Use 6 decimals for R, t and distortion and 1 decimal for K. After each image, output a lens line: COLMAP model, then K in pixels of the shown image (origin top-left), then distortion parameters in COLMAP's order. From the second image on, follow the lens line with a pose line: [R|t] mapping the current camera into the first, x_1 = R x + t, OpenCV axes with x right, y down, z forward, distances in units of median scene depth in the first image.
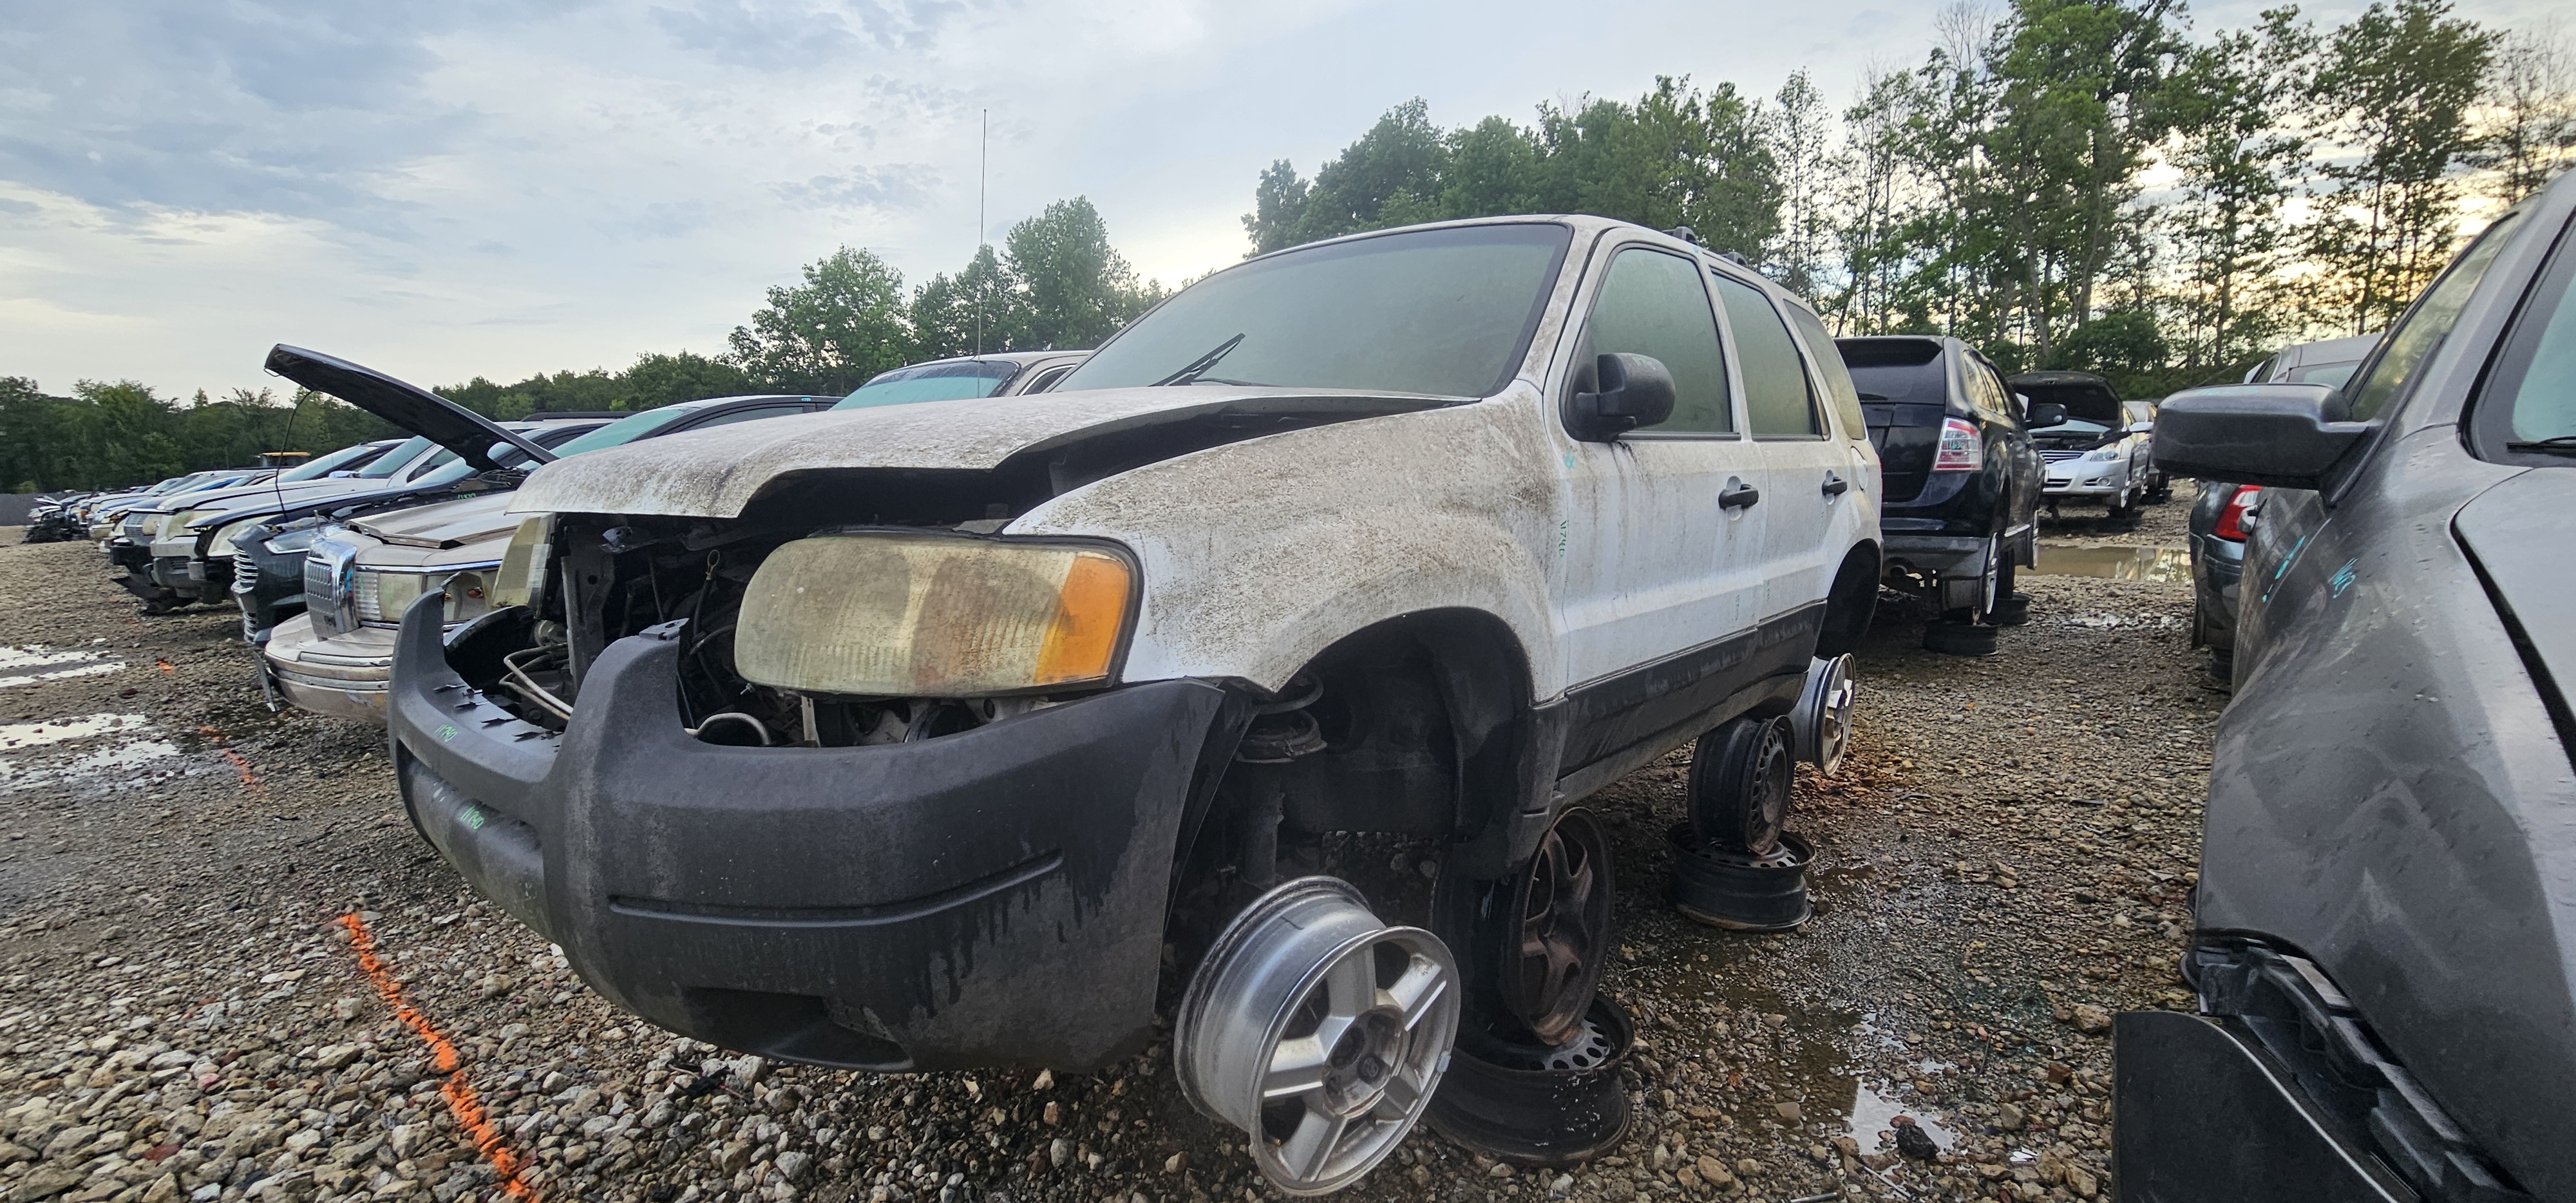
lens RADIAL K [[1048.8, 0, 1282.2], [0, 1048.8, 590.3], [0, 0, 1]] dist [-0.002292, 0.000420]
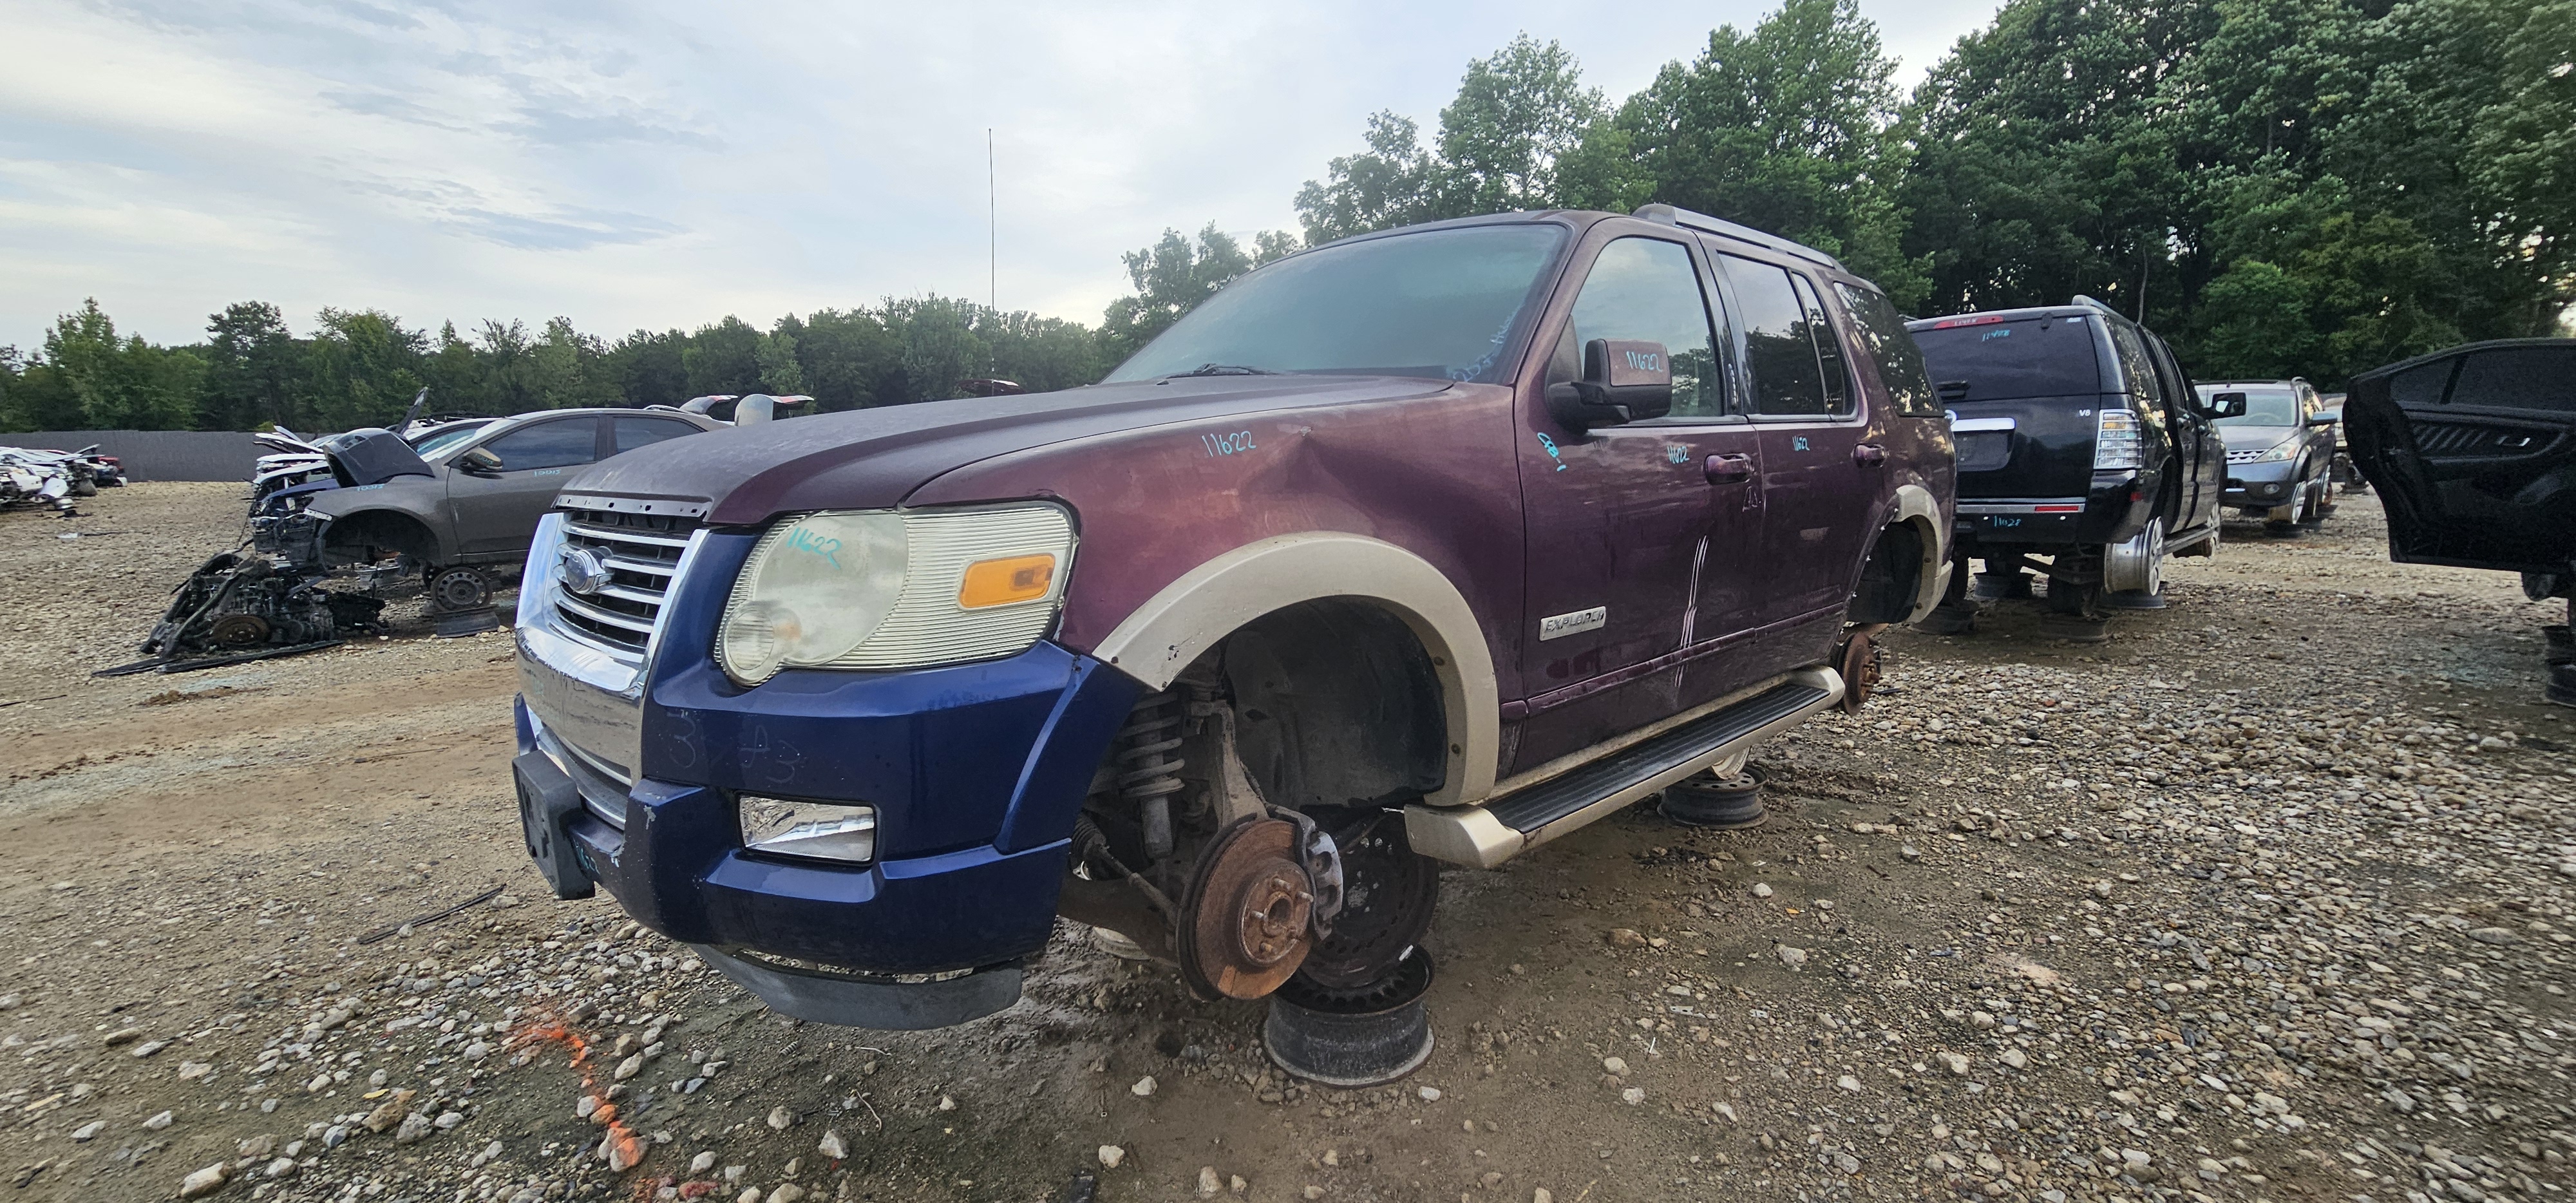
lens RADIAL K [[1053.4, 0, 1282.0], [0, 1053.4, 587.0], [0, 0, 1]] dist [-0.000629, -0.000221]
pose [[0.993172, 0.037343, -0.110523, -0.459298], [-0.034972, 0.999116, 0.023313, -0.031523], [0.111296, -0.019289, 0.993600, 0.390450]]
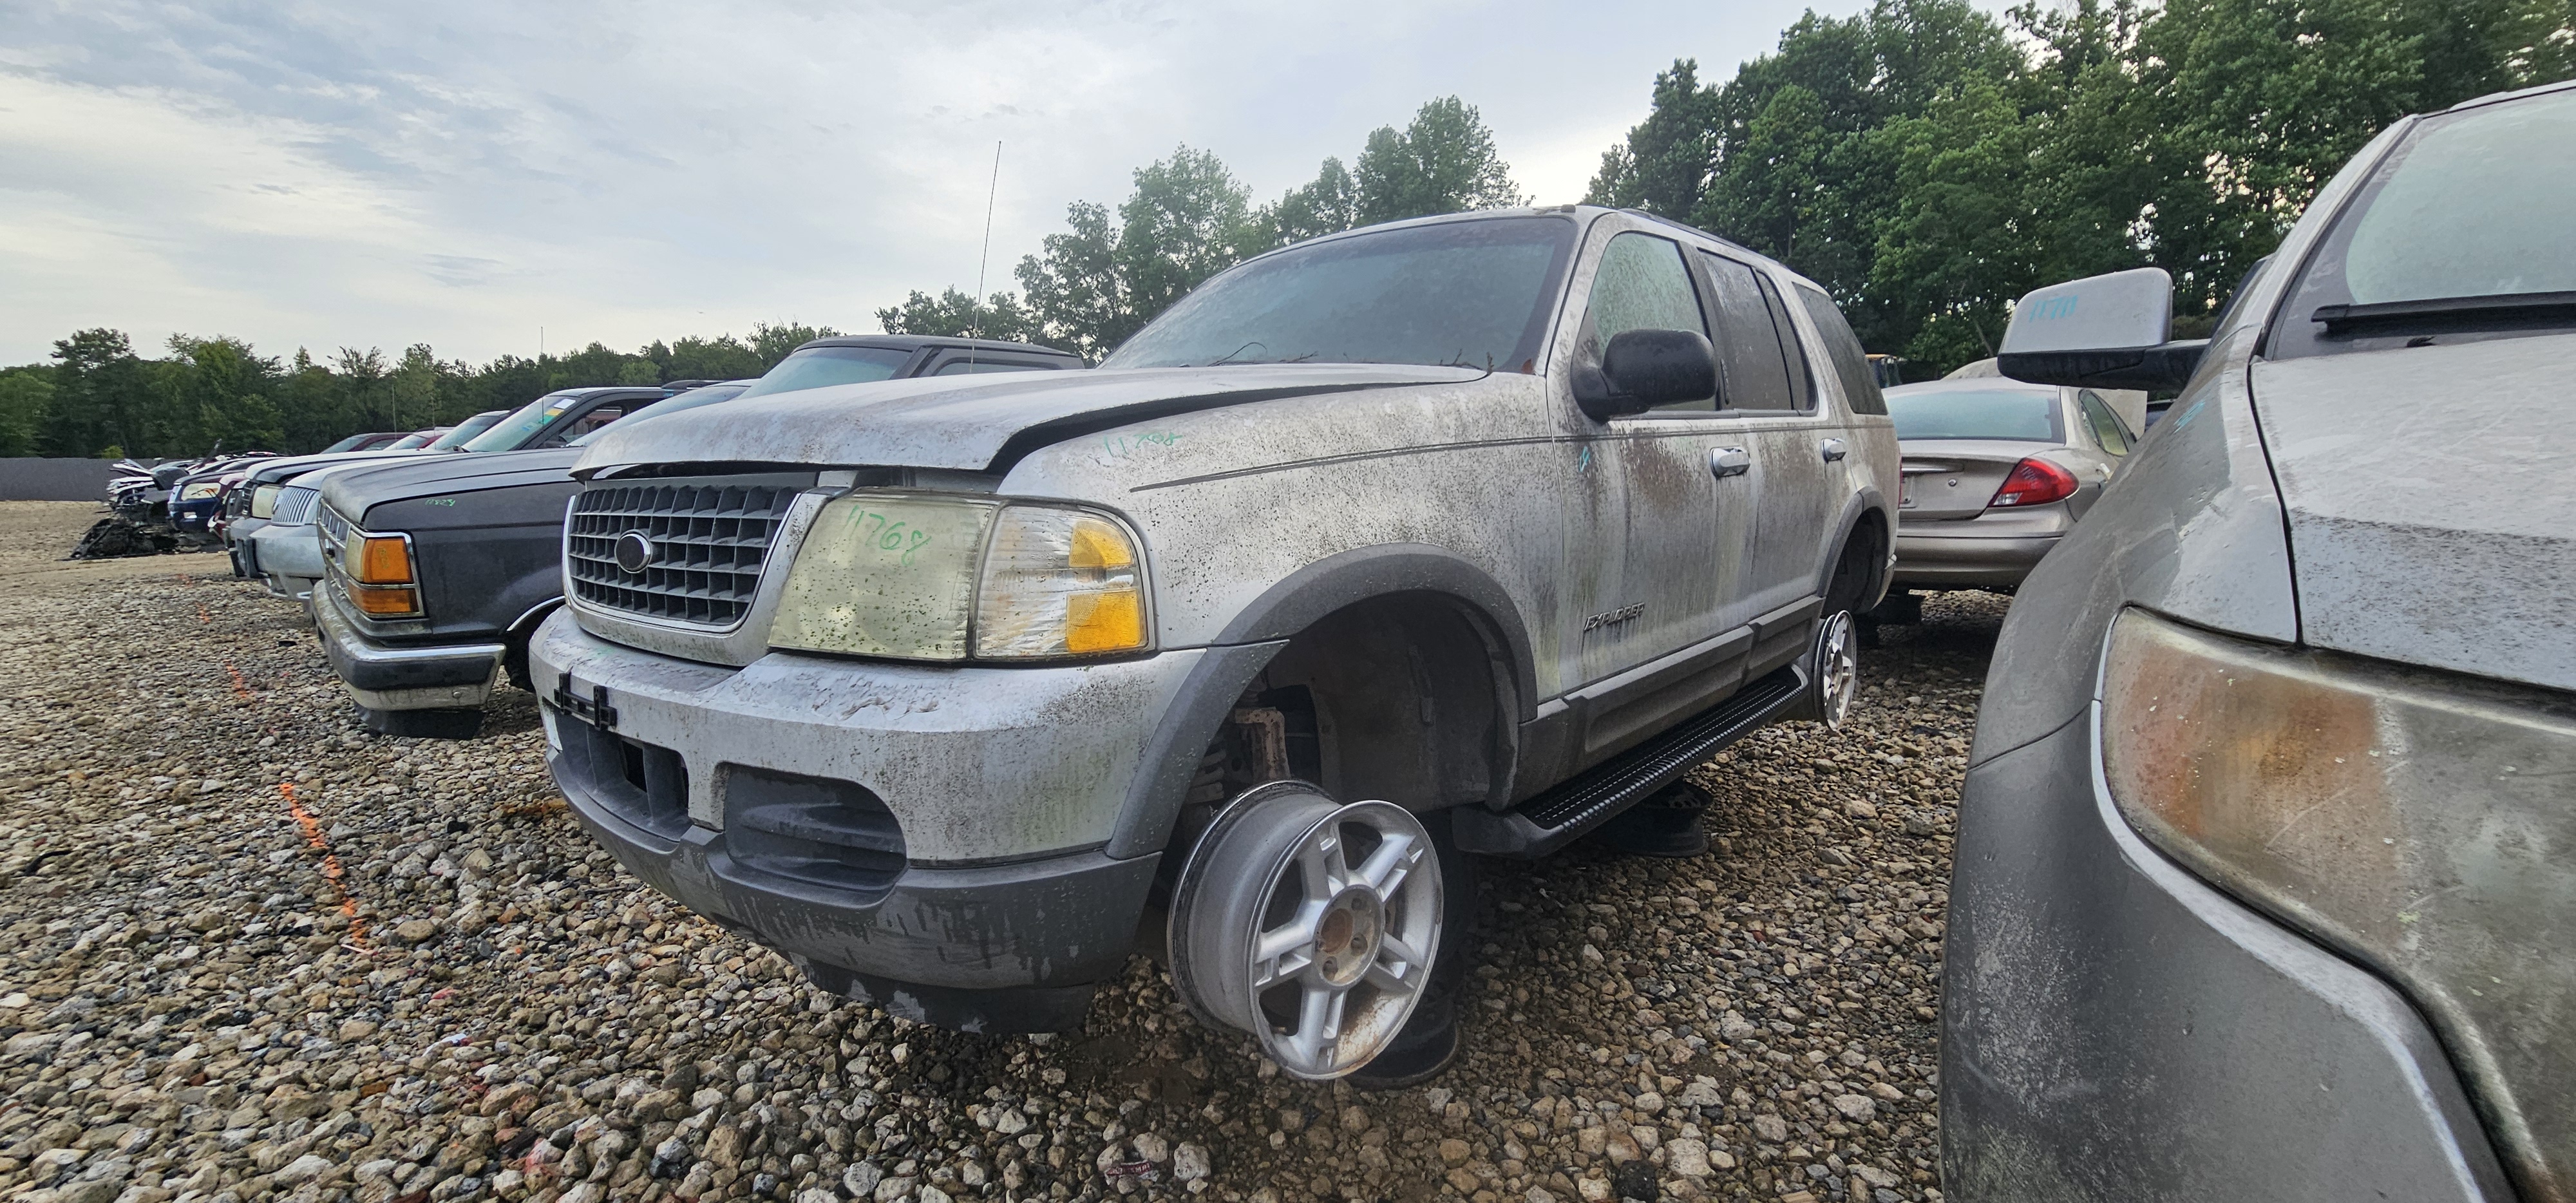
lens RADIAL K [[1053.4, 0, 1282.0], [0, 1053.4, 587.0], [0, 0, 1]] dist [-0.000629, -0.000221]
pose [[0.998902, 0.025837, -0.039071, -0.302916], [-0.025807, 0.999666, 0.001275, -0.021265], [0.039091, -0.000266, 0.999236, 0.258227]]
